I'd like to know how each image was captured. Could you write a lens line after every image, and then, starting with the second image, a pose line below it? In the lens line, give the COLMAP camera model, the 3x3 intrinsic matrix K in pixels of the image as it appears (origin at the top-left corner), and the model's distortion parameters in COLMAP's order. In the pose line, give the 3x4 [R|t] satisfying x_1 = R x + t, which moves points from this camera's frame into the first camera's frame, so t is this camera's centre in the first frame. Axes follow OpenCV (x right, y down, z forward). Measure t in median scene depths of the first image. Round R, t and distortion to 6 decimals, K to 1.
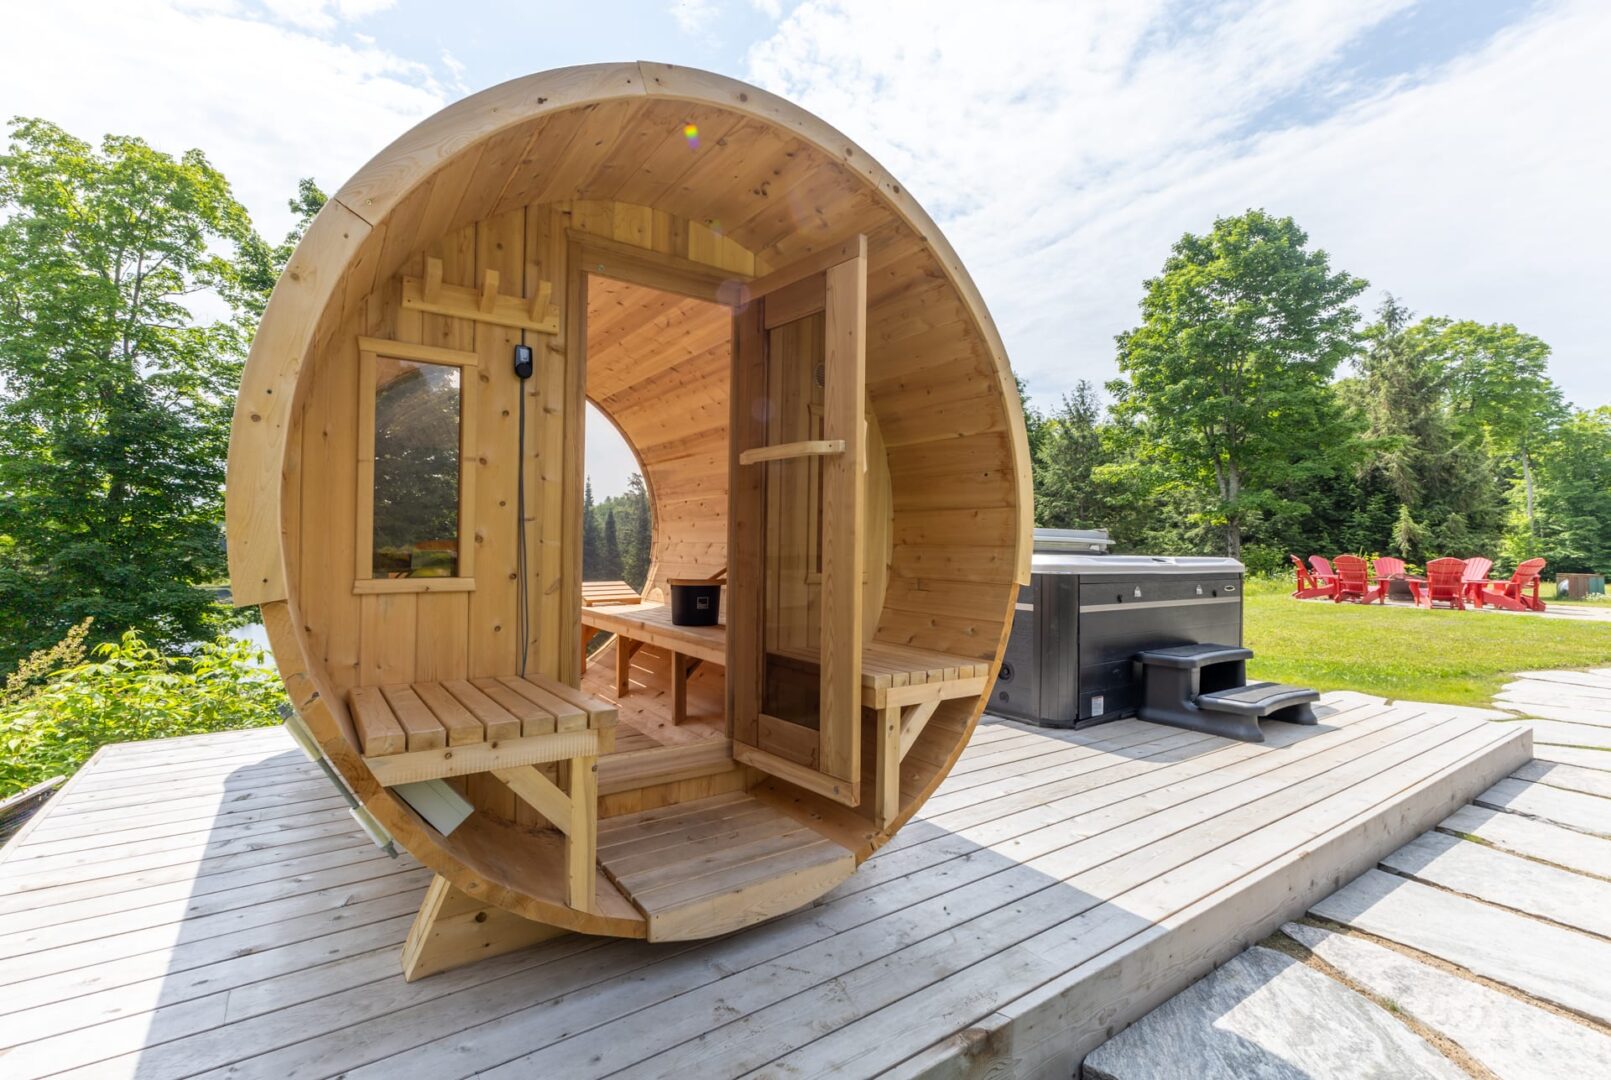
lens RADIAL K [[724.3, 0, 799.6], [0, 724.3, 542.1], [0, 0, 1]] dist [0.013232, -0.001606]
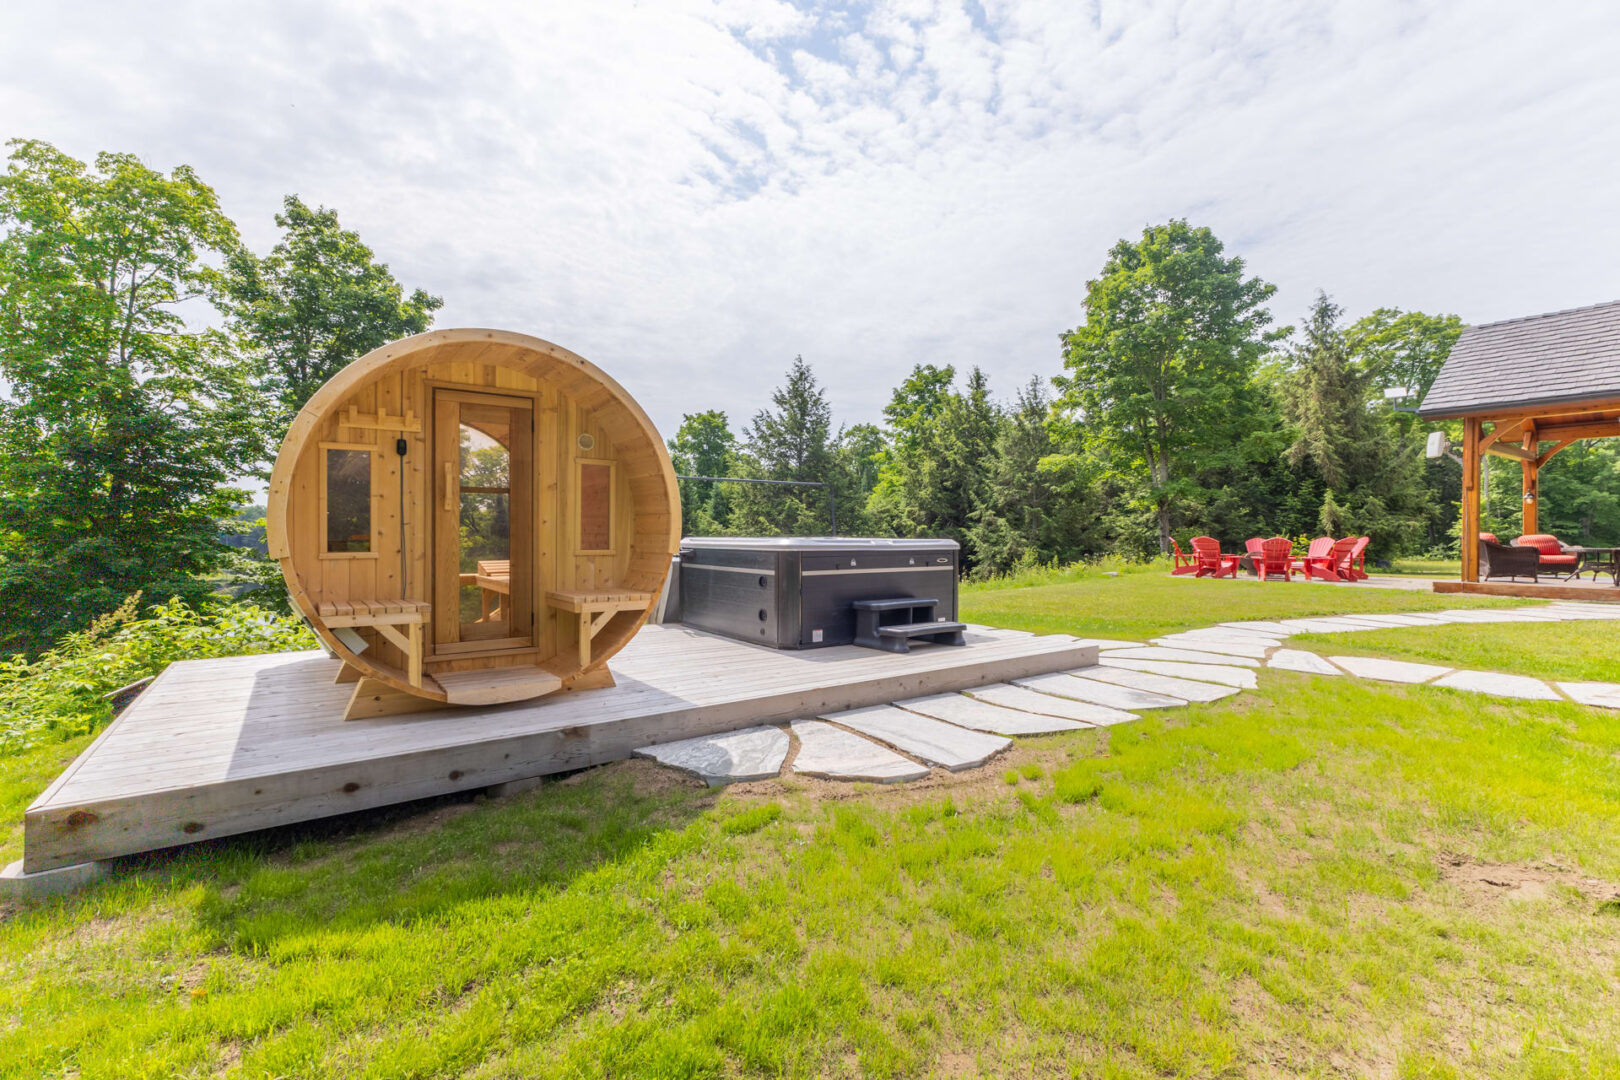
lens RADIAL K [[728.3, 0, 816.1], [0, 728.3, 538.8], [0, 0, 1]] dist [0.013232, -0.001606]
pose [[0.999747, -0.010927, 0.019636, 0.066908], [0.010671, 0.999858, 0.013055, -0.000244], [-0.019776, -0.012842, 0.999722, -0.097963]]
